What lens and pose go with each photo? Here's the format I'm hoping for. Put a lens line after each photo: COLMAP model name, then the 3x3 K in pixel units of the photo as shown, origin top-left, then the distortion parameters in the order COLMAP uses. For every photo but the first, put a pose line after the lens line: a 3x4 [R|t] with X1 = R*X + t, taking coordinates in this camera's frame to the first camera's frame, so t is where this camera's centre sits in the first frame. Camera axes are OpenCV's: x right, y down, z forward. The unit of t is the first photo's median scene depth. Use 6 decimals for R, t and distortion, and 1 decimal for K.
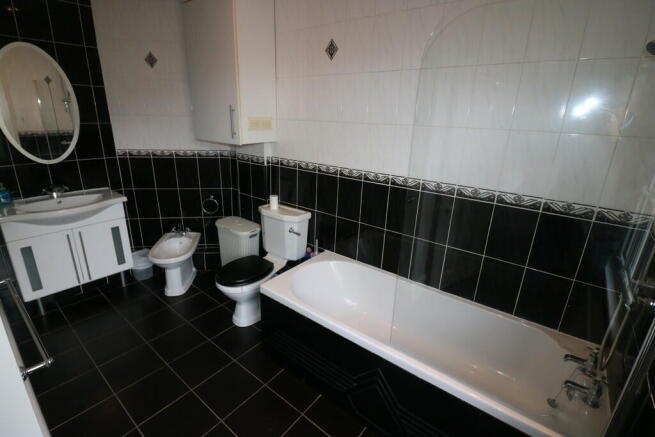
lens RADIAL K [[303.1, 0, 324.0], [0, 303.1, 209.8], [0, 0, 1]] dist [-0.000443, -0.014793]
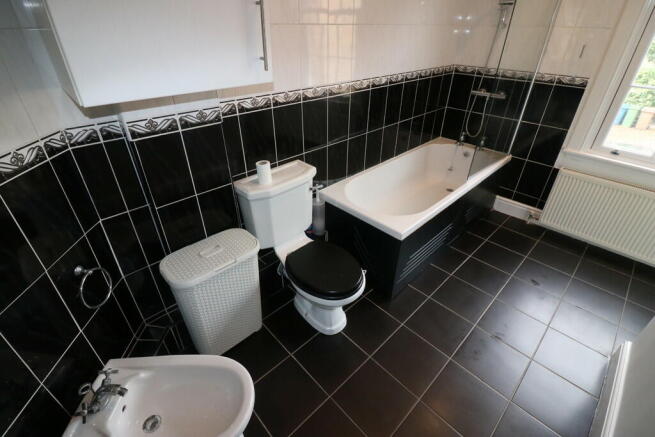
lens RADIAL K [[314.2, 0, 327.5], [0, 314.2, 218.5], [0, 0, 1]] dist [-0.000725, -0.036041]
pose [[0.122394, -0.533933, 0.836621, -0.797130], [0.313488, 0.820602, 0.477847, -0.229663], [-0.941671, 0.203785, 0.267818, 0.760628]]
